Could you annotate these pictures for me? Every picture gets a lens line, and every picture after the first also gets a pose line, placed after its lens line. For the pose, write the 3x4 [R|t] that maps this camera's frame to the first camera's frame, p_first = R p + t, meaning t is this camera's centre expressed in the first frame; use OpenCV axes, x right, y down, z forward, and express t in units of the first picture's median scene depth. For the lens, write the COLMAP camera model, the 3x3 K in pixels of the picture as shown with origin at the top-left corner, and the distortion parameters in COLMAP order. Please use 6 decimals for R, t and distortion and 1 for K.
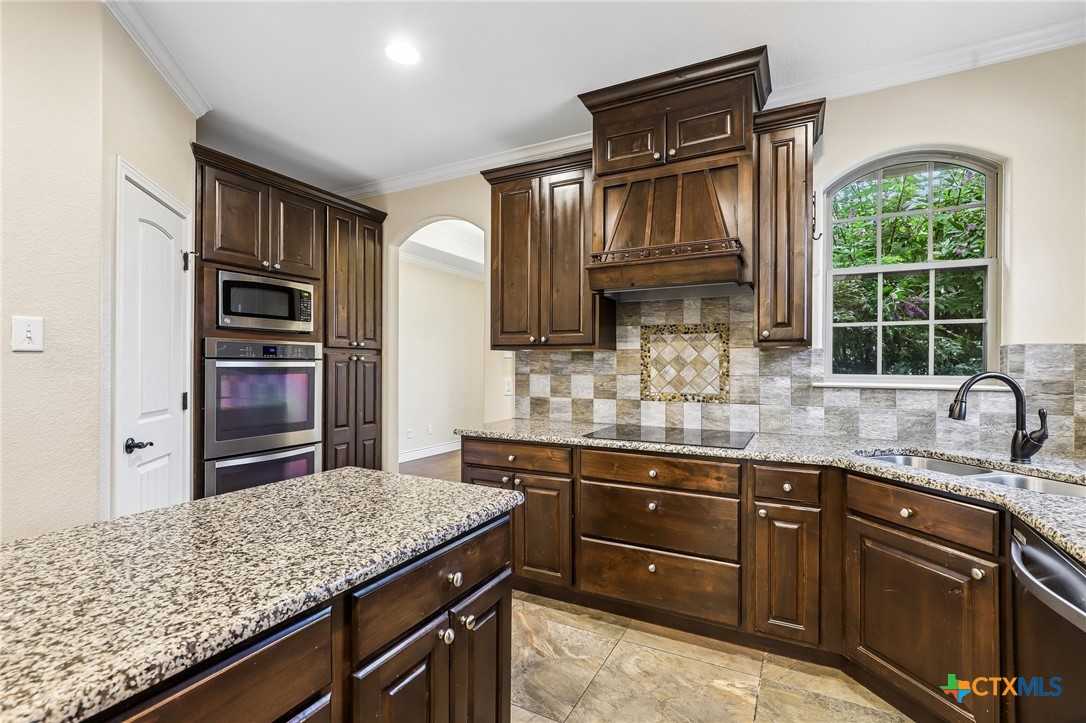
lens RADIAL K [[496.5, 0, 545.4], [0, 496.5, 362.0], [0, 0, 1]] dist [0.007720, 0.000357]
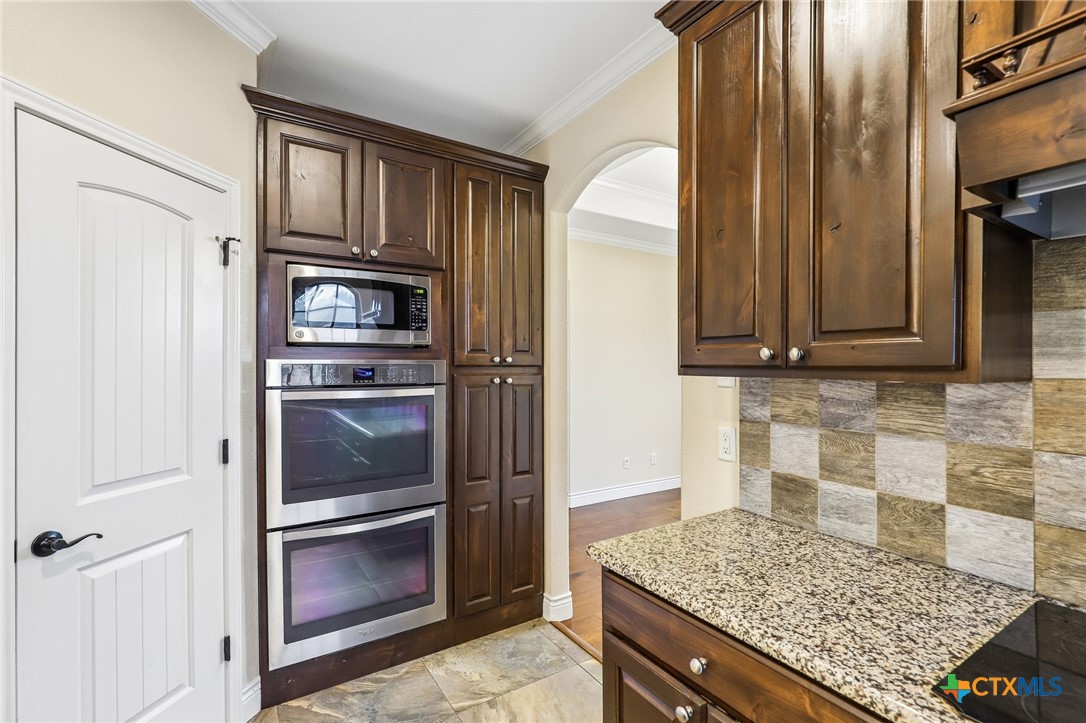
lens RADIAL K [[496.5, 0, 549.9], [0, 496.5, 365.4], [0, 0, 1]] dist [0.007720, 0.000357]
pose [[0.873561, -0.002758, -0.486707, 0.016472], [0.005539, 0.999976, 0.004276, -0.035213], [0.486683, -0.006431, 0.873555, 0.491980]]
